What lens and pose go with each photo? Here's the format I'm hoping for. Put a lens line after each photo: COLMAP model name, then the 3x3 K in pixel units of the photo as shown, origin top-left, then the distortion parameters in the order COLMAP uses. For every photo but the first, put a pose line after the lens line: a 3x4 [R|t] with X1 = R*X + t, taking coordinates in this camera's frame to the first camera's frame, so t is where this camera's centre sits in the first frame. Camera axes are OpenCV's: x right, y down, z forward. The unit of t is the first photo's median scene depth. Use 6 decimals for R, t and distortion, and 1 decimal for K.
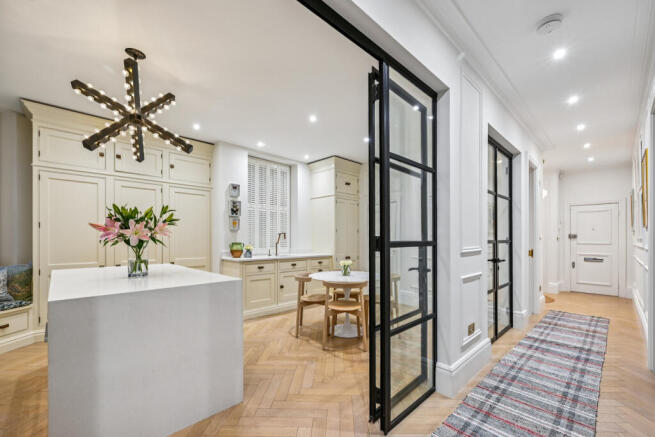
lens RADIAL K [[270.6, 0, 339.2], [0, 270.6, 245.4], [0, 0, 1]] dist [-0.000256, -0.000310]
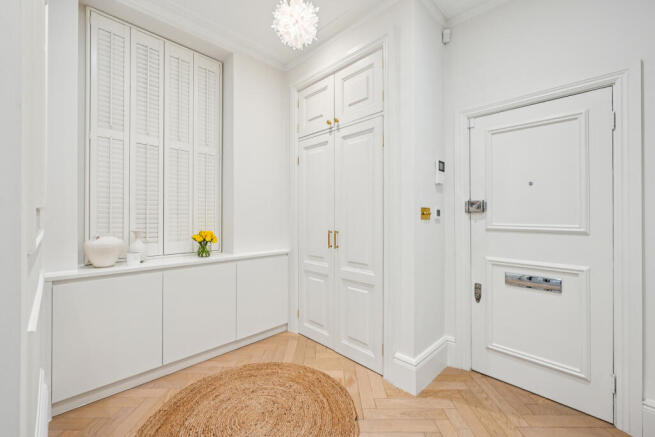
lens RADIAL K [[265.7, 0, 326.7], [0, 265.7, 215.3], [0, 0, 1]] dist [-0.000561, 0.000342]
pose [[0.999990, 0.004030, -0.001741, 1.034555], [-0.004062, 0.999819, -0.018568, -0.024669], [0.001666, 0.018575, 0.999826, 1.020951]]
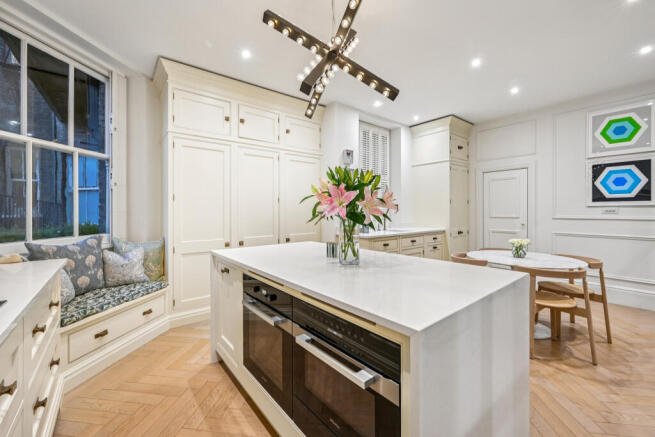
lens RADIAL K [[265.7, 0, 326.7], [0, 265.7, 215.3], [0, 0, 1]] dist [-0.000561, 0.000342]
pose [[0.993244, -0.000954, -0.116039, -0.363112], [0.000190, 0.999978, -0.006596, -0.006668], [0.116043, 0.006529, 0.993223, 0.130233]]
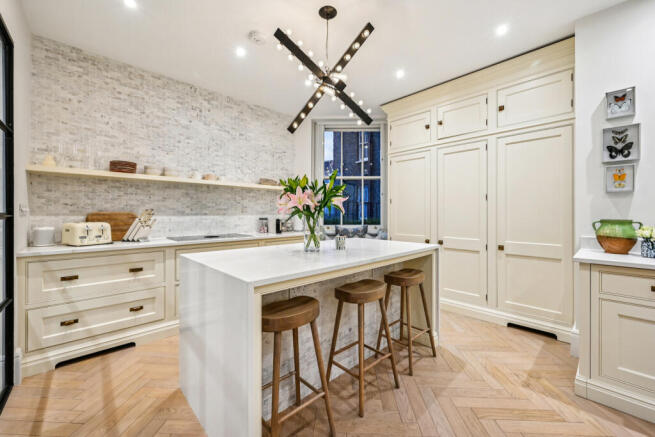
lens RADIAL K [[260.5, 0, 319.3], [0, 260.5, 213.3], [0, 0, 1]] dist [-0.000149, 0.000016]
pose [[-0.050690, 0.003562, -0.998708, 0.078786], [-0.020285, 0.999784, 0.004595, -0.012736], [0.998508, 0.020492, -0.050607, 0.532238]]
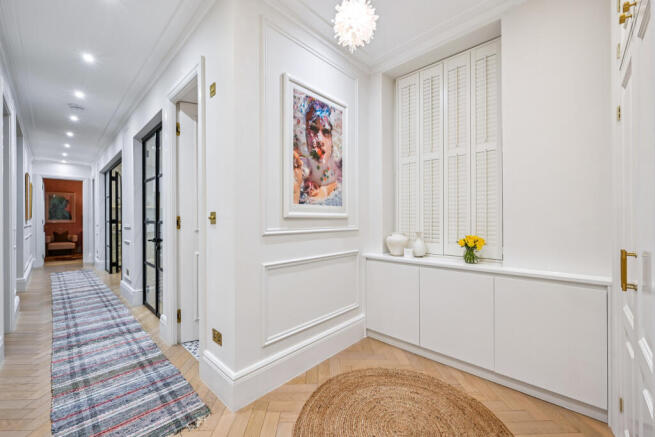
lens RADIAL K [[264.2, 0, 327.5], [0, 264.2, 218.5], [0, 0, 1]] dist [0.001872, 0.000283]
pose [[0.035883, -0.002119, -0.999354, 1.290777], [-0.013214, 0.999909, -0.002594, -0.029911], [0.999269, 0.013298, 0.035851, 1.278746]]
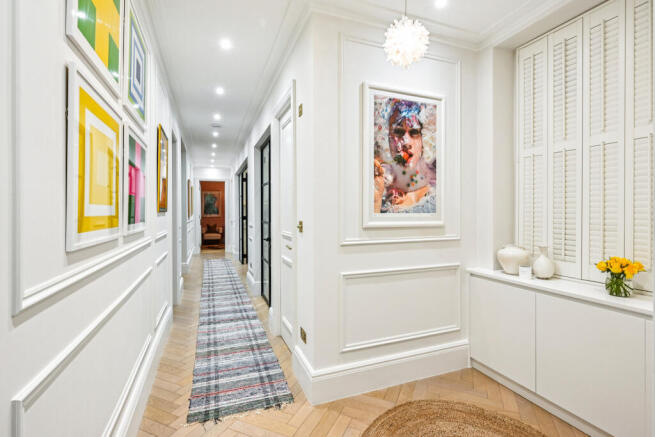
lens RADIAL K [[308.0, 0, 324.3], [0, 308.0, 211.9], [0, 0, 1]] dist [0.001148, 0.000067]
pose [[-0.400386, 0.003650, -0.916339, 1.346489], [-0.013279, 0.999864, 0.009785, -0.064706], [0.916250, 0.016086, -0.400283, 1.374138]]
